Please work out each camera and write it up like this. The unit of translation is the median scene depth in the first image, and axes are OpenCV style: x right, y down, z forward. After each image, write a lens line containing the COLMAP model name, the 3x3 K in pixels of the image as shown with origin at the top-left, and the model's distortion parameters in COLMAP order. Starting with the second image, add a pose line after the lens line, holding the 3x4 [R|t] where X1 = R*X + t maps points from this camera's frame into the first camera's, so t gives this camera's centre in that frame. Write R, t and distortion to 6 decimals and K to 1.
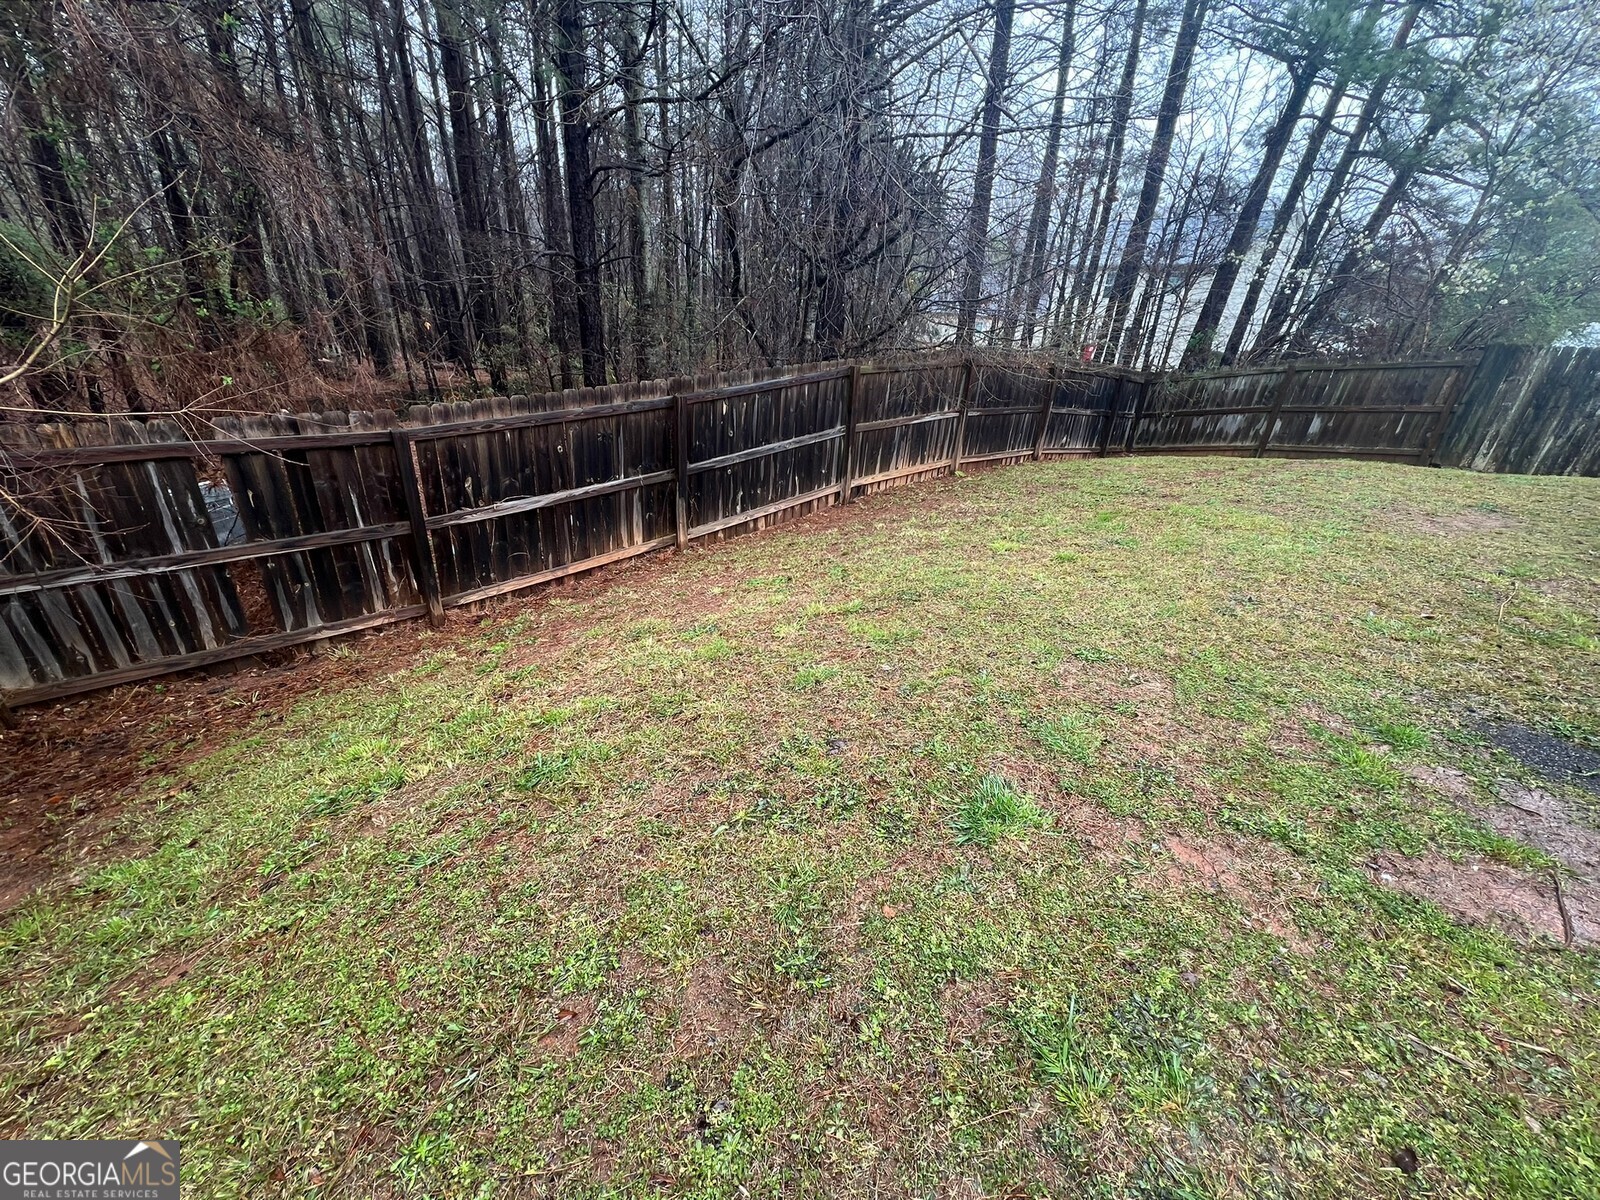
lens RADIAL K [[638.7, 0, 796.6], [0, 638.7, 601.1], [0, 0, 1]] dist [0.000696, 0.000201]
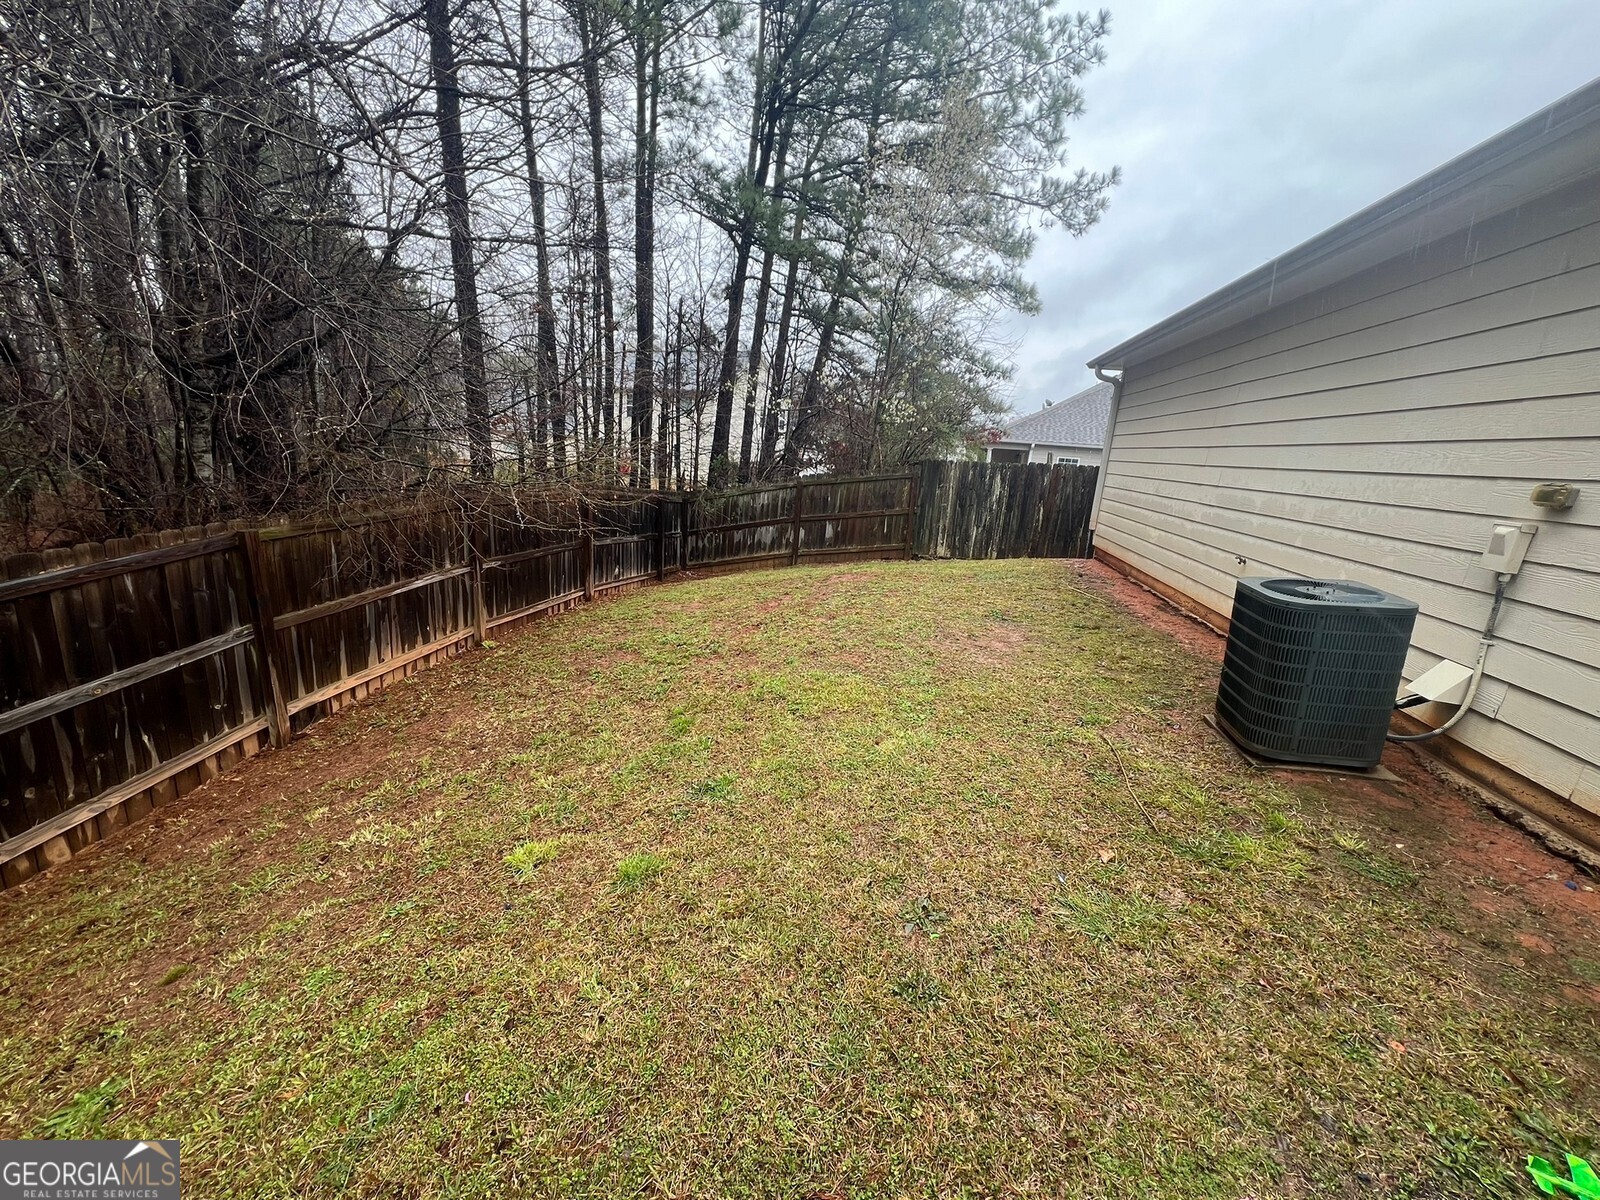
lens RADIAL K [[638.7, 0, 799.4], [0, 638.7, 598.1], [0, 0, 1]] dist [0.000696, 0.000201]
pose [[0.791106, -0.153688, 0.592057, 0.102366], [0.246797, 0.965837, -0.079055, -0.096871], [-0.559681, 0.208659, 0.802009, 0.177475]]
